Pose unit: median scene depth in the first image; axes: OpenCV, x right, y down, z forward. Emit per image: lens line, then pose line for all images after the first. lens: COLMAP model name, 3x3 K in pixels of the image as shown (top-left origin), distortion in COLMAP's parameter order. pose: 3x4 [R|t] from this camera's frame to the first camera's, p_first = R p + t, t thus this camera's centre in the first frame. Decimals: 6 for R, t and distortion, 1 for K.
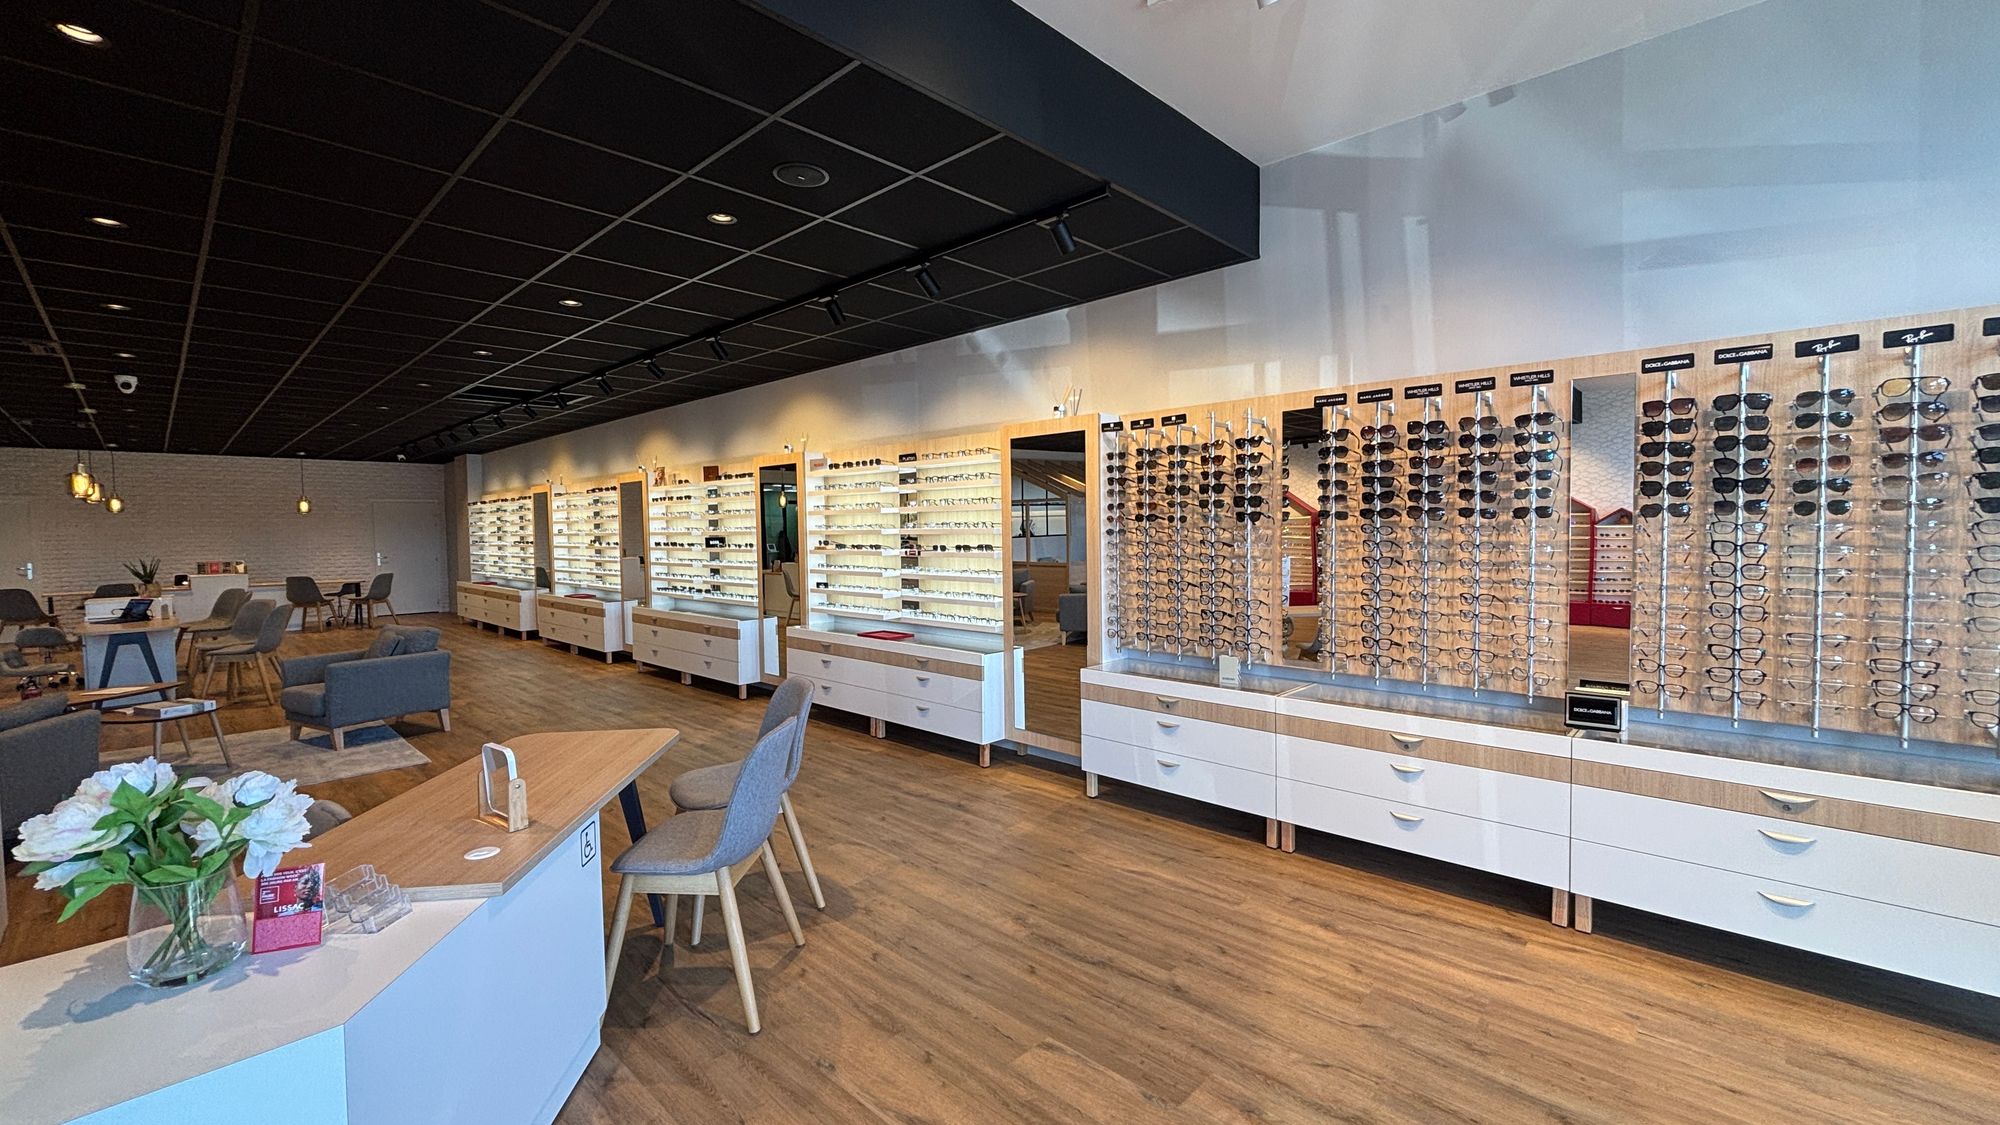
lens RADIAL K [[893.0, 0, 1000.0], [0, 893.0, 562.5], [0, 0, 1]] dist [0.028078, 0.000007]
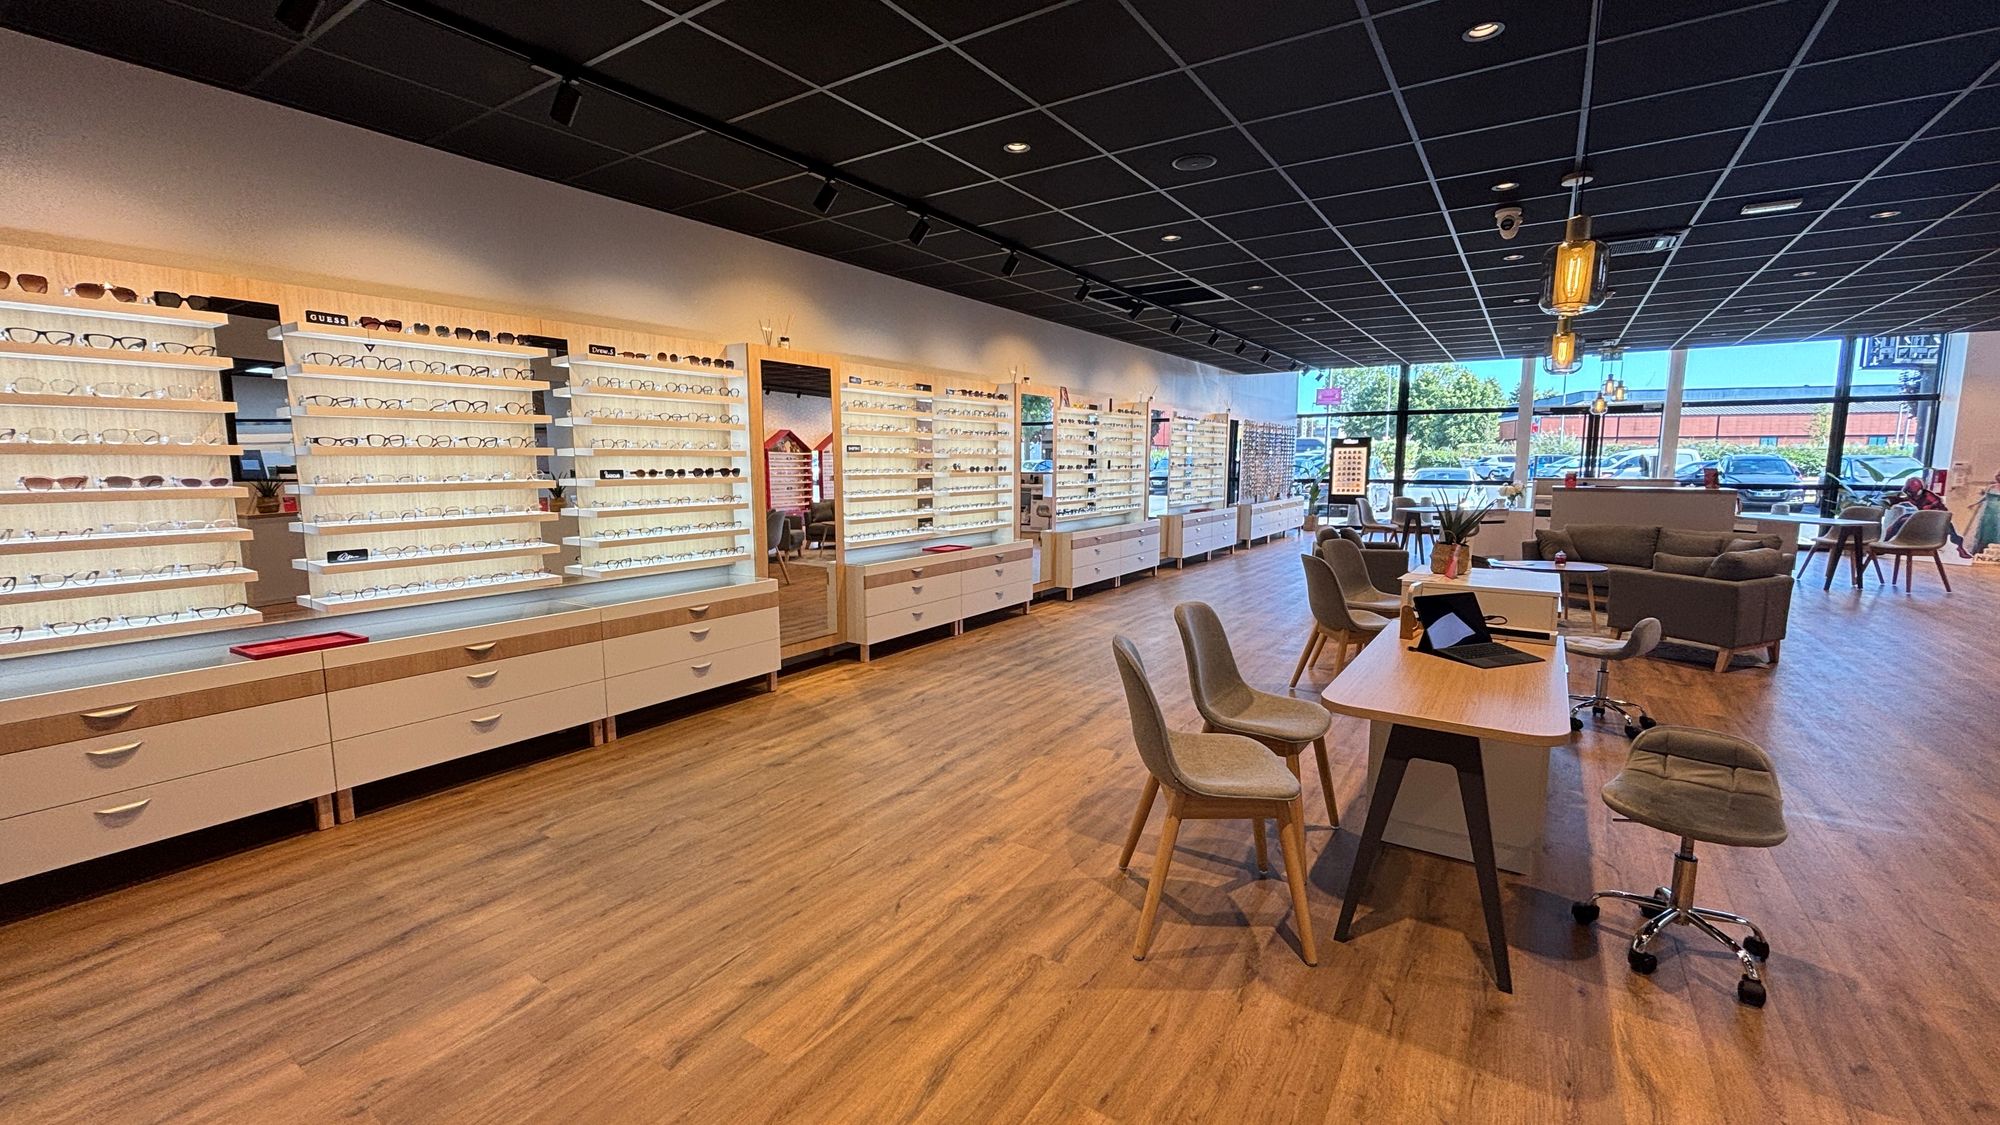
lens RADIAL K [[809.6, 0, 1000.0], [0, 809.6, 562.5], [0, 0, 1]] dist [-0.001134, -0.000118]
pose [[-0.222073, -0.127739, 0.966626, -0.854849], [0.023340, 0.990400, 0.136243, -0.029240], [-0.974751, 0.052817, -0.216960, 0.870645]]
